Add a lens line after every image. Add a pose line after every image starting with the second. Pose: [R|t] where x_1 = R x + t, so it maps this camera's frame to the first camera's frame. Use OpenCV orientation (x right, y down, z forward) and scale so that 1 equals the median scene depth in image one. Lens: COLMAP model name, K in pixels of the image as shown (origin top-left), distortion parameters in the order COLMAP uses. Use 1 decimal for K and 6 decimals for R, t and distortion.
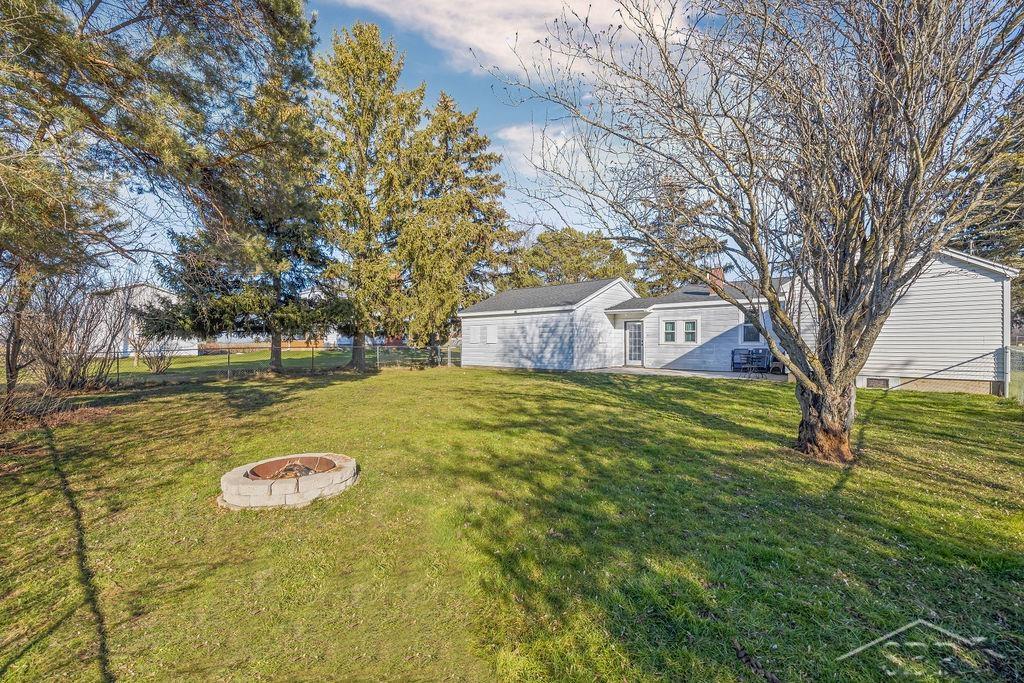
lens RADIAL K [[416.5, 0, 517.3], [0, 416.5, 345.7], [0, 0, 1]] dist [-0.001720, -0.000015]
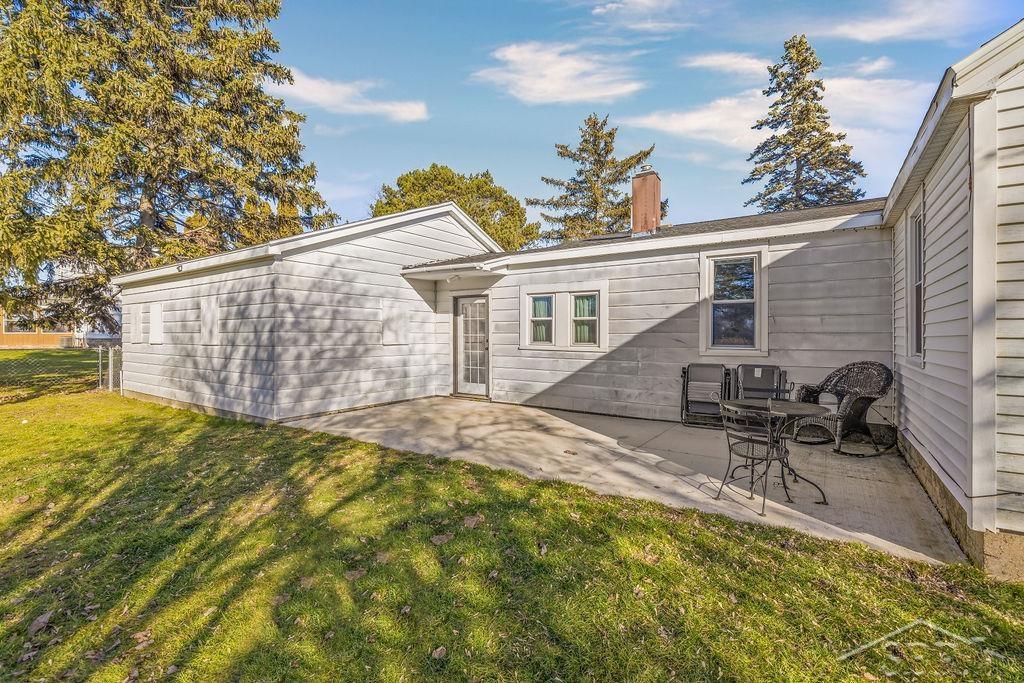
lens RADIAL K [[456.4, 0, 498.2], [0, 456.4, 332.1], [0, 0, 1]] dist [-0.001155, -0.000074]
pose [[0.993689, 0.008413, 0.111852, 0.270889], [-0.006380, 0.999808, -0.018520, -0.011639], [-0.111987, 0.017689, 0.993552, 0.543423]]
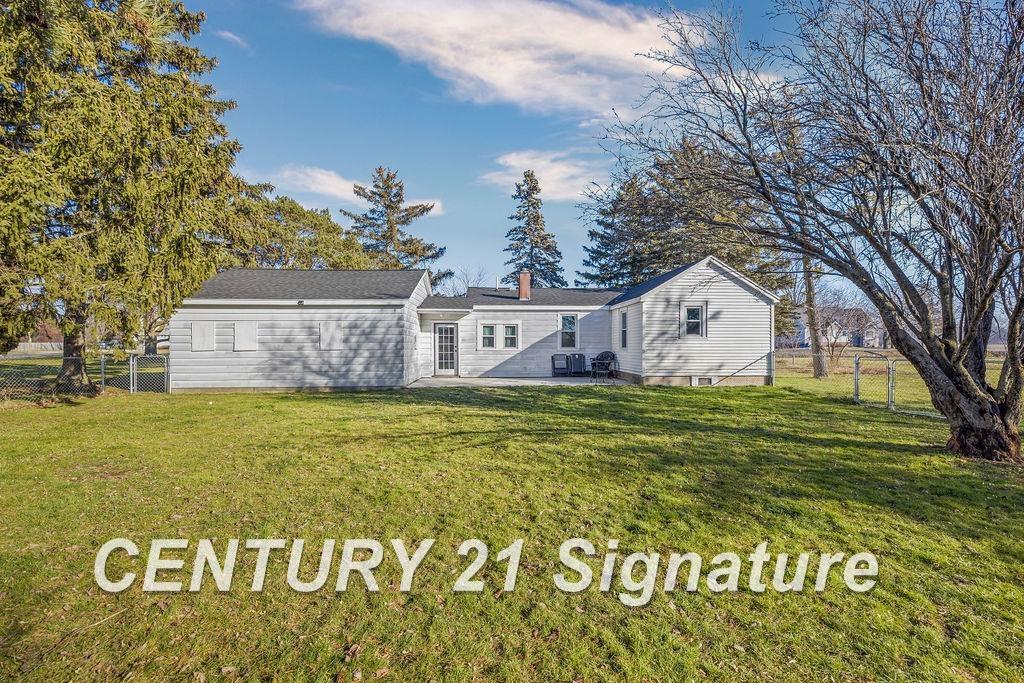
lens RADIAL K [[416.5, 0, 517.3], [0, 416.5, 345.7], [0, 0, 1]] dist [-0.001720, -0.000015]
pose [[0.714233, -0.003446, 0.699899, -0.227861], [0.008010, 0.999963, -0.003250, -0.009836], [-0.699862, 0.007927, 0.714234, 0.306126]]
